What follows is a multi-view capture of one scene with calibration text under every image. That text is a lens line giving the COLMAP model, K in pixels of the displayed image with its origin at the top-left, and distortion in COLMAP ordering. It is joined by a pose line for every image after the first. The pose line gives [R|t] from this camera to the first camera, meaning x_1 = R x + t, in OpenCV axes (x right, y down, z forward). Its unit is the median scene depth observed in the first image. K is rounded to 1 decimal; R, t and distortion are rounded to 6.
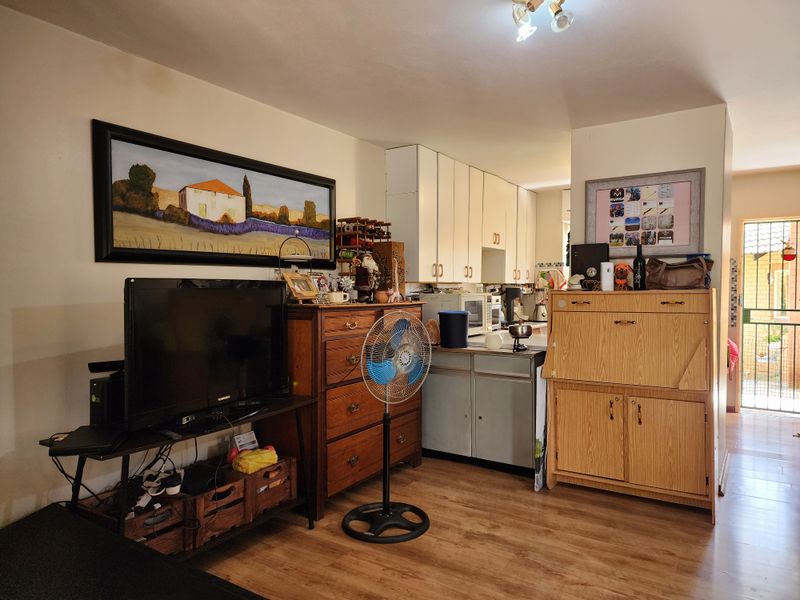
lens RADIAL K [[530.3, 0, 403.4], [0, 530.3, 301.7], [0, 0, 1]] dist [0.059041, -0.033331]
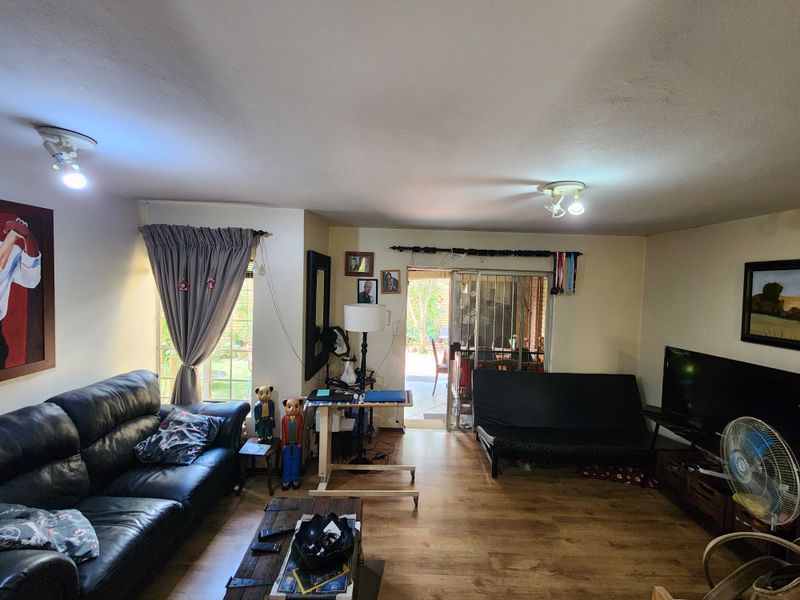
lens RADIAL K [[327.8, 0, 396.4], [0, 327.8, 296.9], [0, 0, 1]] dist [-0.004205, 0.000978]
pose [[-0.841166, -0.000346, -0.540778, 0.712927], [-0.043486, 0.996805, 0.067005, -0.177519], [0.539026, 0.079879, -0.838493, 0.931837]]
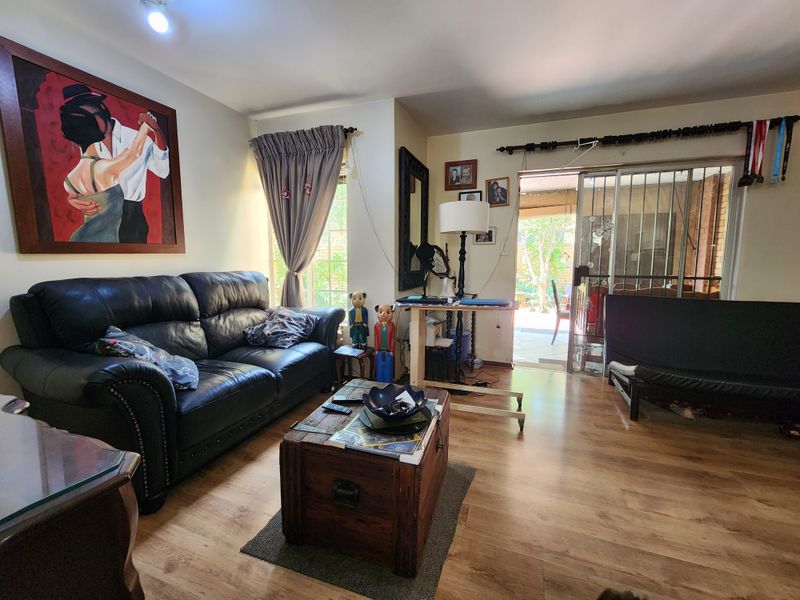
lens RADIAL K [[327.8, 0, 396.5], [0, 327.8, 295.1], [0, 0, 1]] dist [-0.004205, 0.000978]
pose [[-0.975377, 0.021932, -0.219451, 0.628358], [-0.008011, 0.990863, 0.134635, 0.020369], [0.220398, 0.133078, -0.966289, 0.879075]]
